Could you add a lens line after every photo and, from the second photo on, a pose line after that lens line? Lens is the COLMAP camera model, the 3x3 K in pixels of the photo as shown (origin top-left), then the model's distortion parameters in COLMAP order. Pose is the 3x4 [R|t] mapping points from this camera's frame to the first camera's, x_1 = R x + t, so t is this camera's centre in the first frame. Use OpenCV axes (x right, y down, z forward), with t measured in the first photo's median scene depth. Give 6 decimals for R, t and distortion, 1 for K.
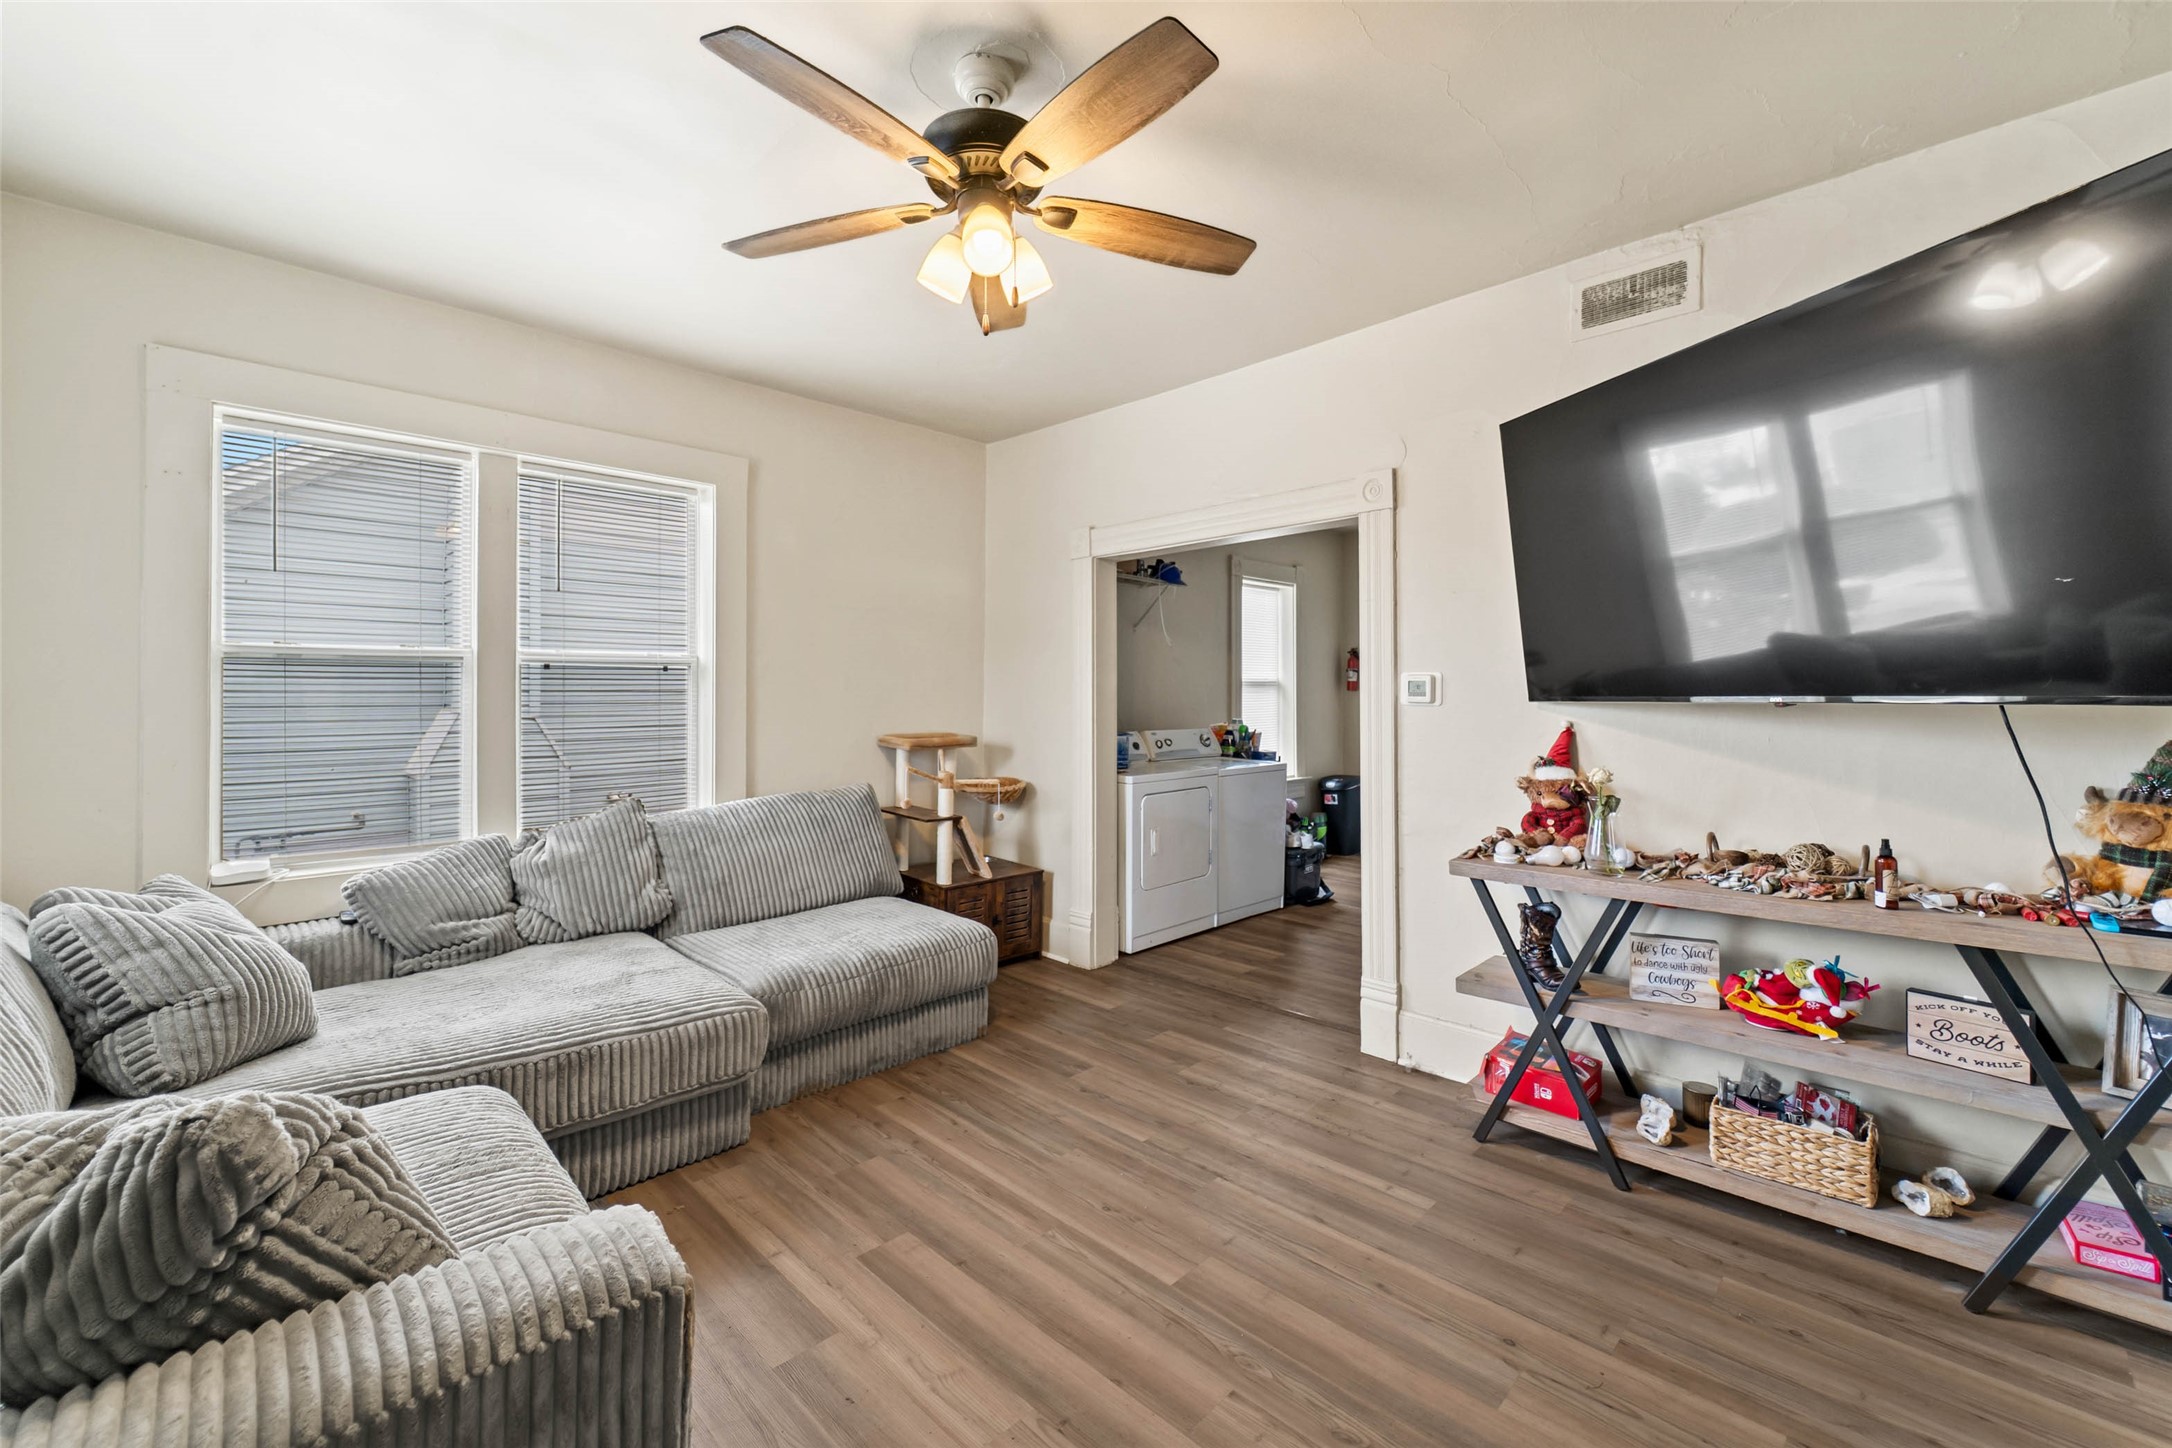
lens RADIAL K [[875.5, 0, 1075.1], [0, 875.5, 689.9], [0, 0, 1]] dist [-0.002237, -0.001016]
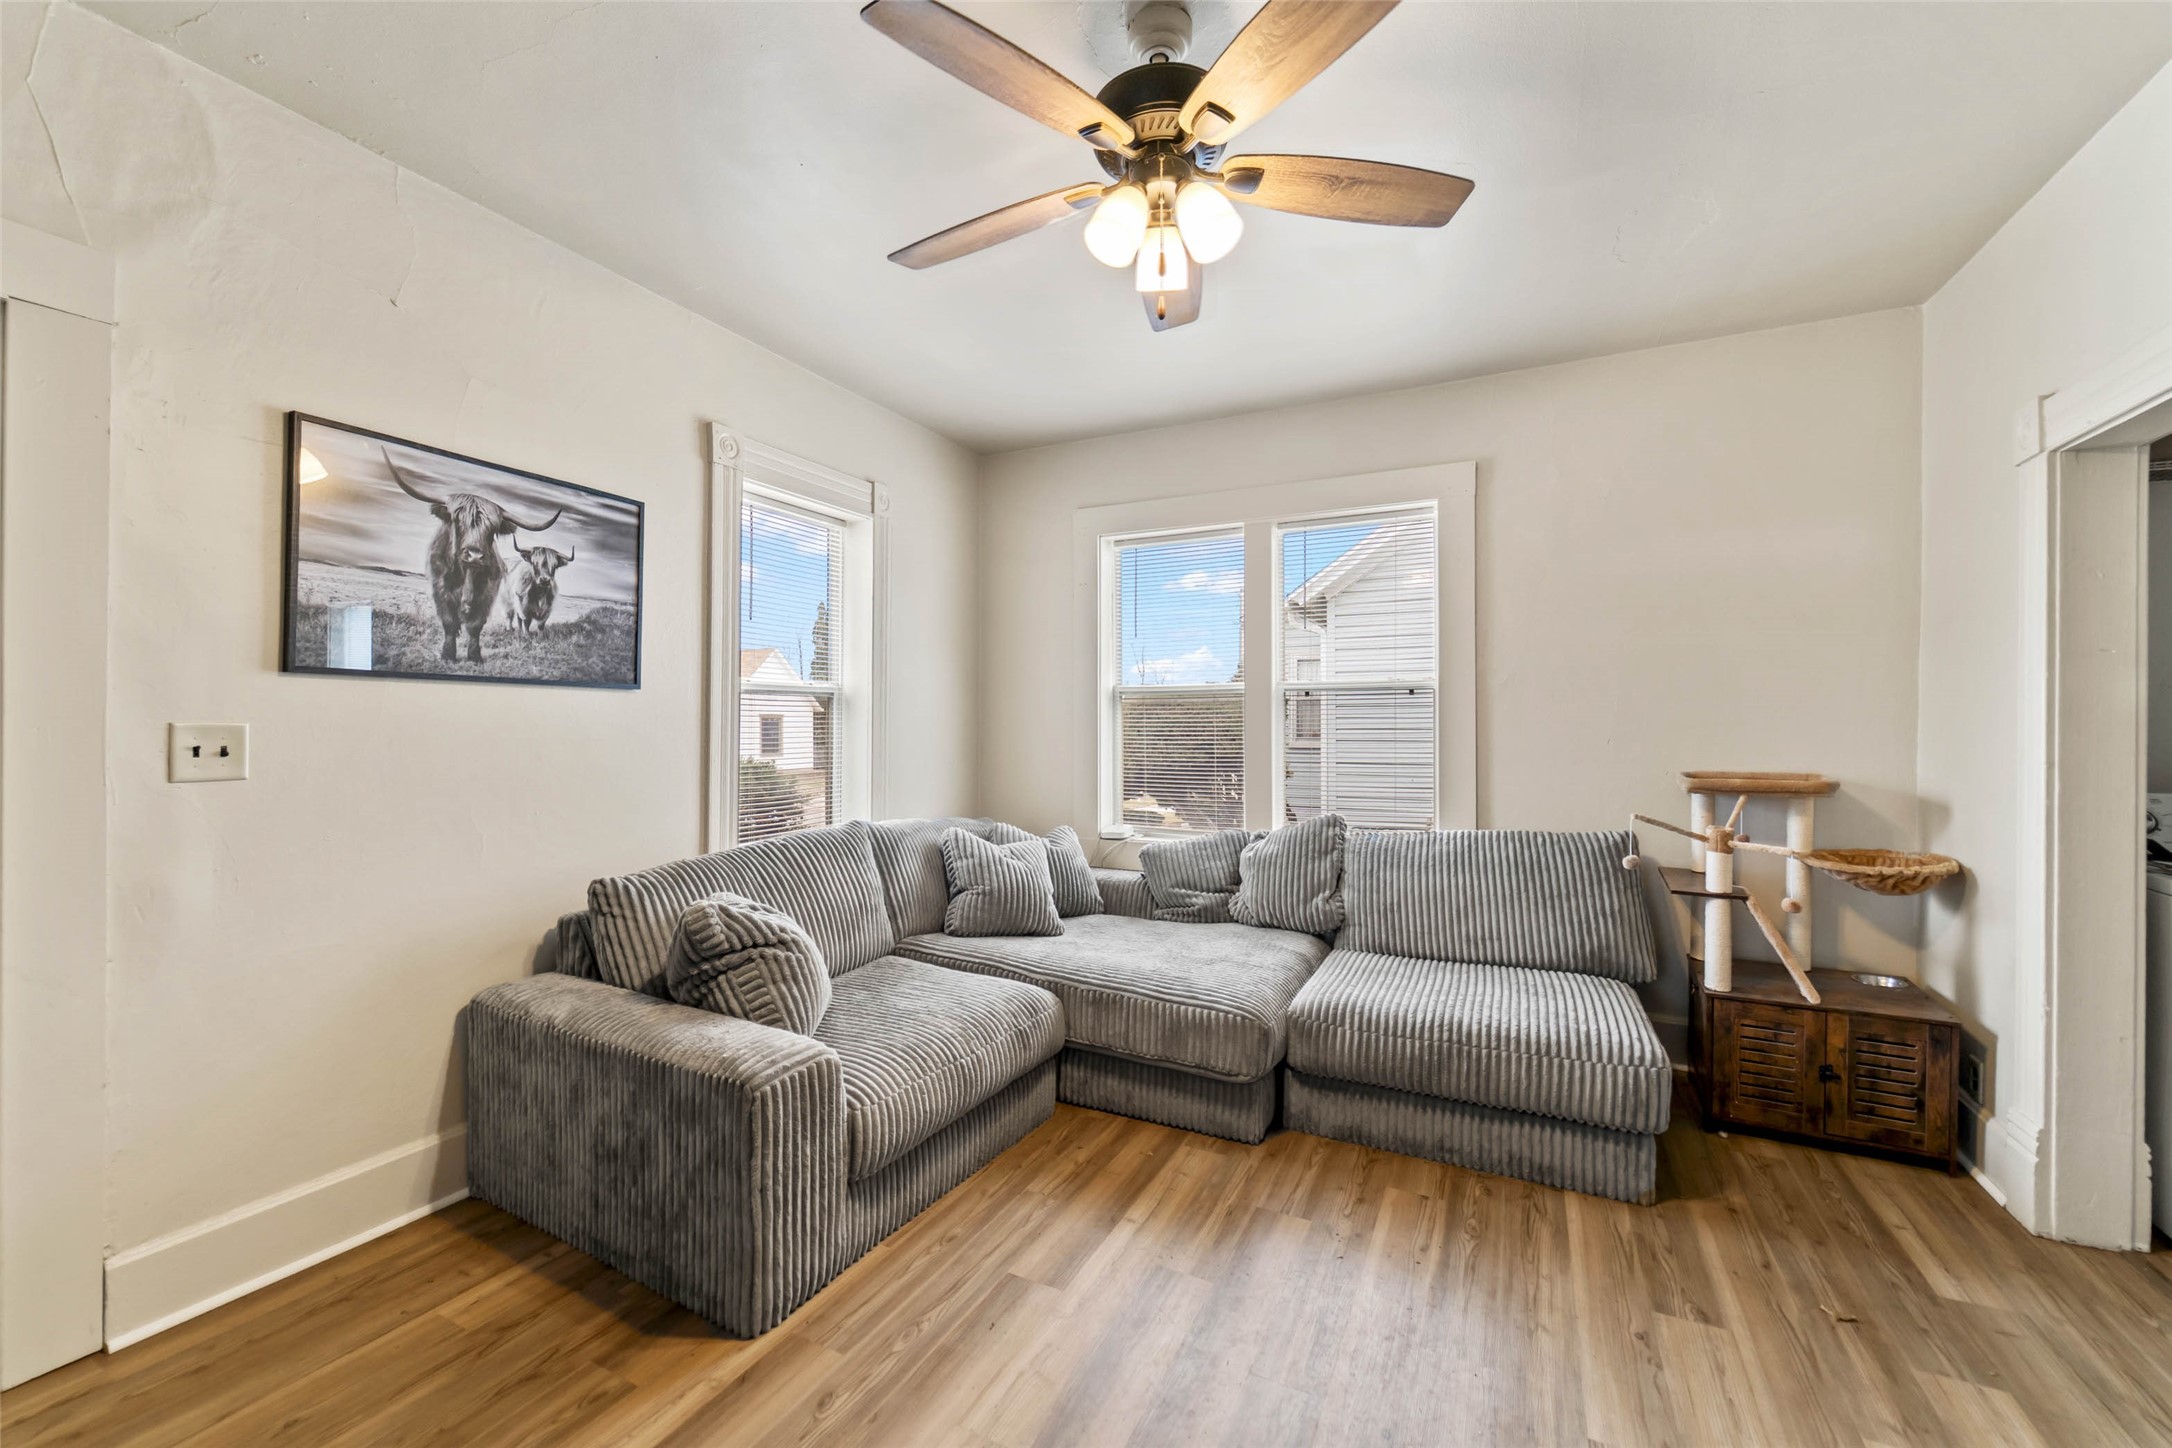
lens RADIAL K [[875.5, 0, 1079.4], [0, 875.5, 726.7], [0, 0, 1]] dist [-0.002237, -0.001016]
pose [[0.311245, 0.002622, -0.950326, 0.473659], [0.007776, 0.999956, 0.005305, 0.009256], [0.950298, -0.009041, 0.311211, 0.412323]]
